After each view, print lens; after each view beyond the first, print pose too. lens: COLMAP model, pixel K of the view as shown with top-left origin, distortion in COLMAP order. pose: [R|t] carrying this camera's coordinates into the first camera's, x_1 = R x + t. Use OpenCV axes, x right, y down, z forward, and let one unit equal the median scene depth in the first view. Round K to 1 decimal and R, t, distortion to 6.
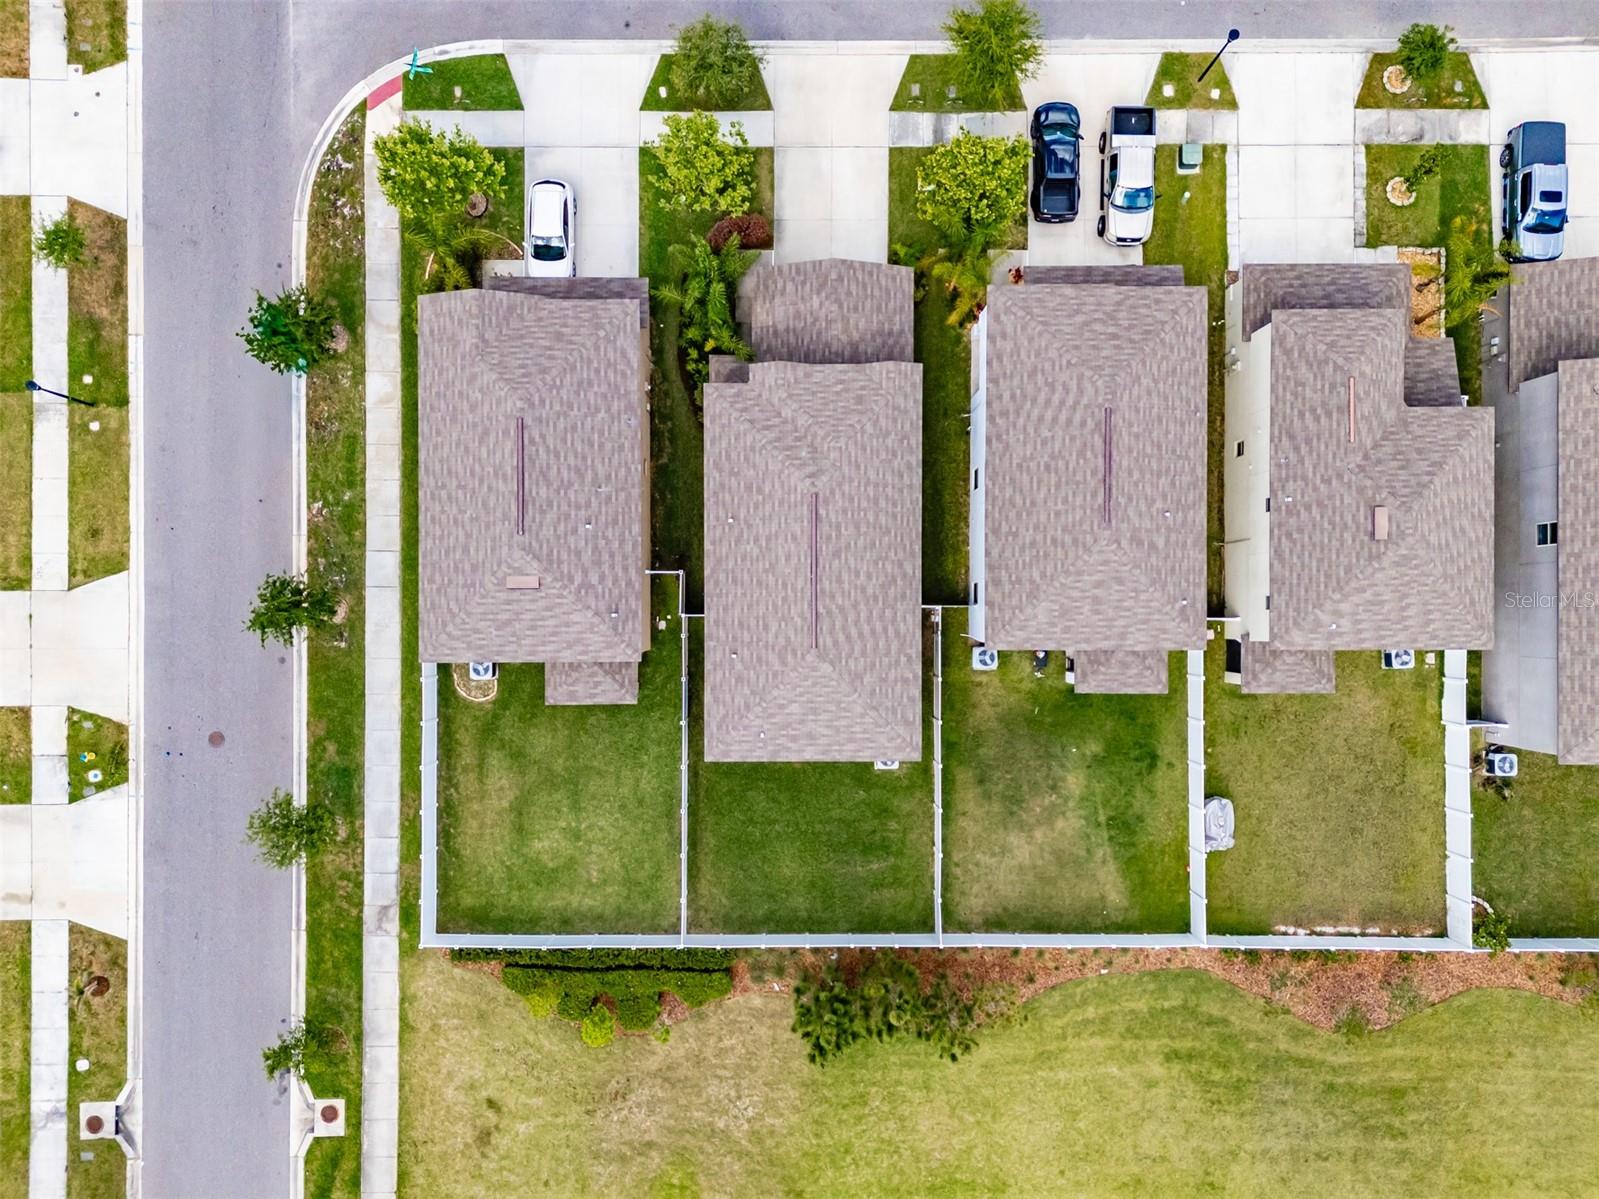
lens RADIAL K [[1173.1, 0, 791.5], [0, 1173.1, 612.8], [0, 0, 1]] dist [0.066993, -0.066206]
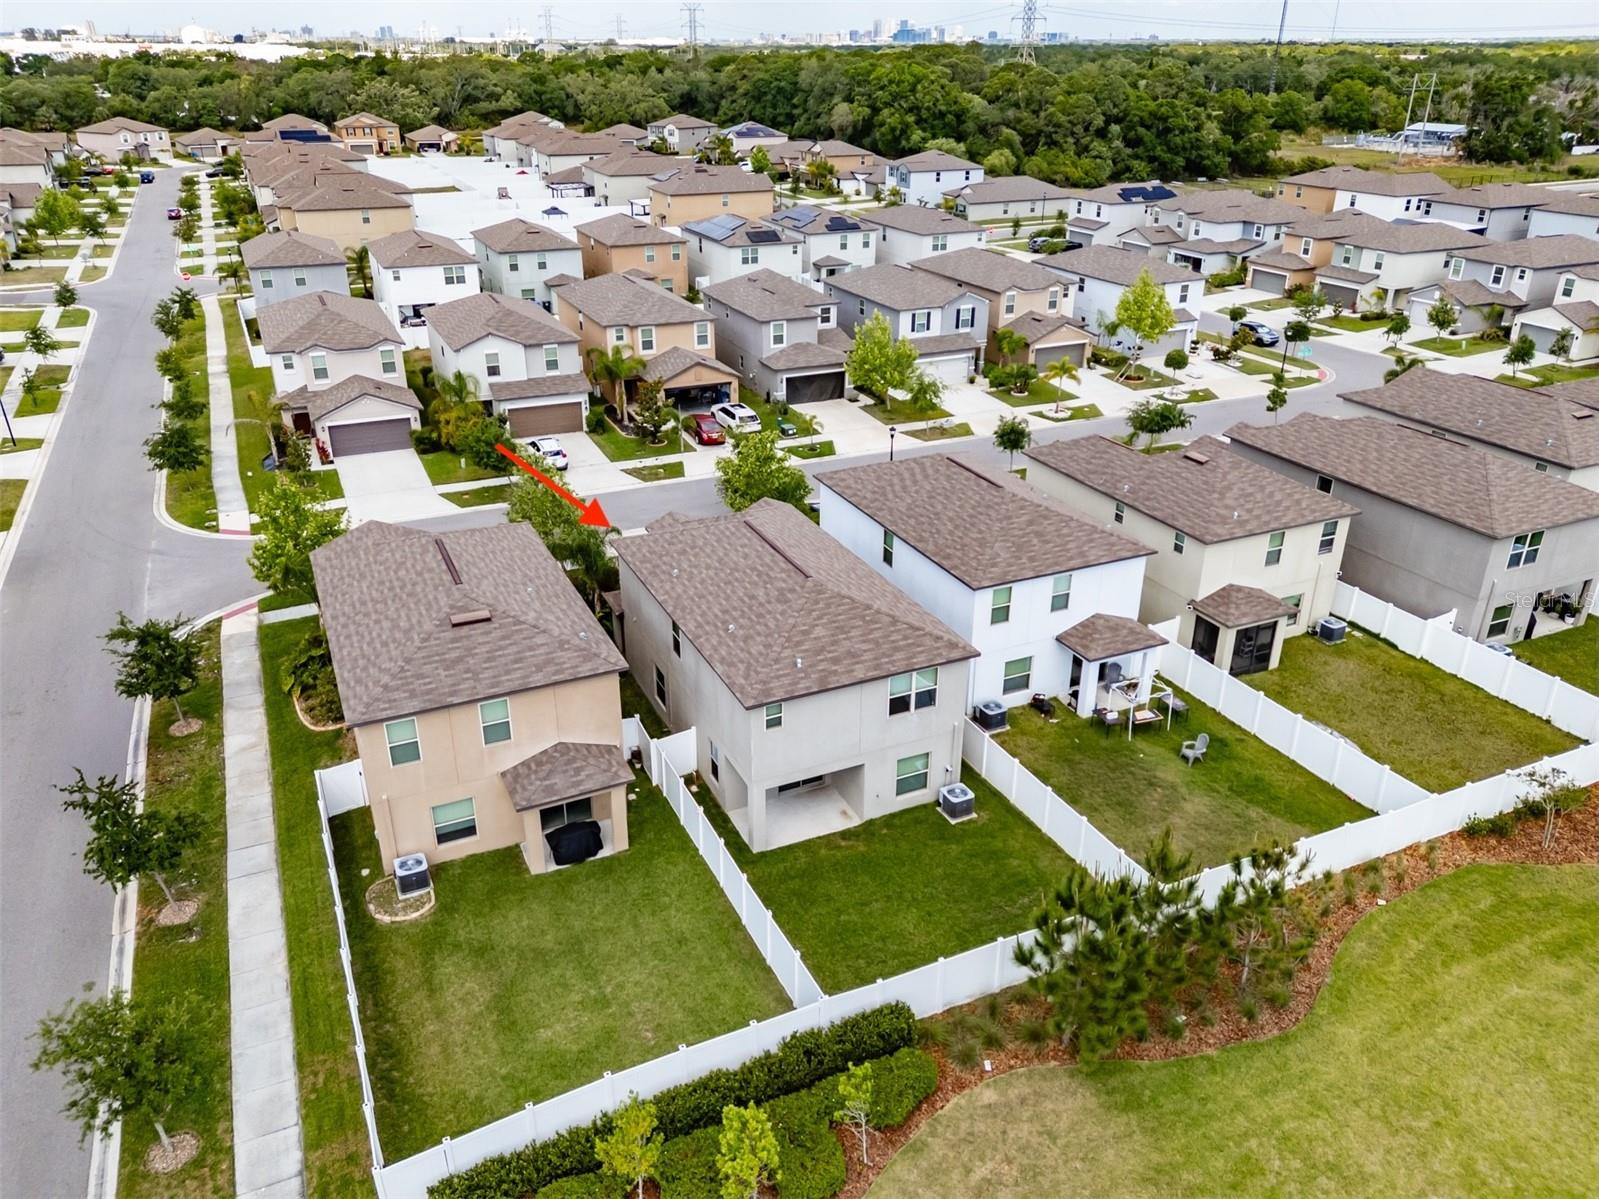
lens RADIAL K [[1173.1, 0, 806.5], [0, 1173.1, 605.0], [0, 0, 1]] dist [0.066993, -0.066206]
pose [[0.906366, -0.185111, 0.379782, -0.283947], [0.422470, 0.387646, -0.819298, 0.671613], [0.004440, 0.903031, 0.429553, 0.531200]]
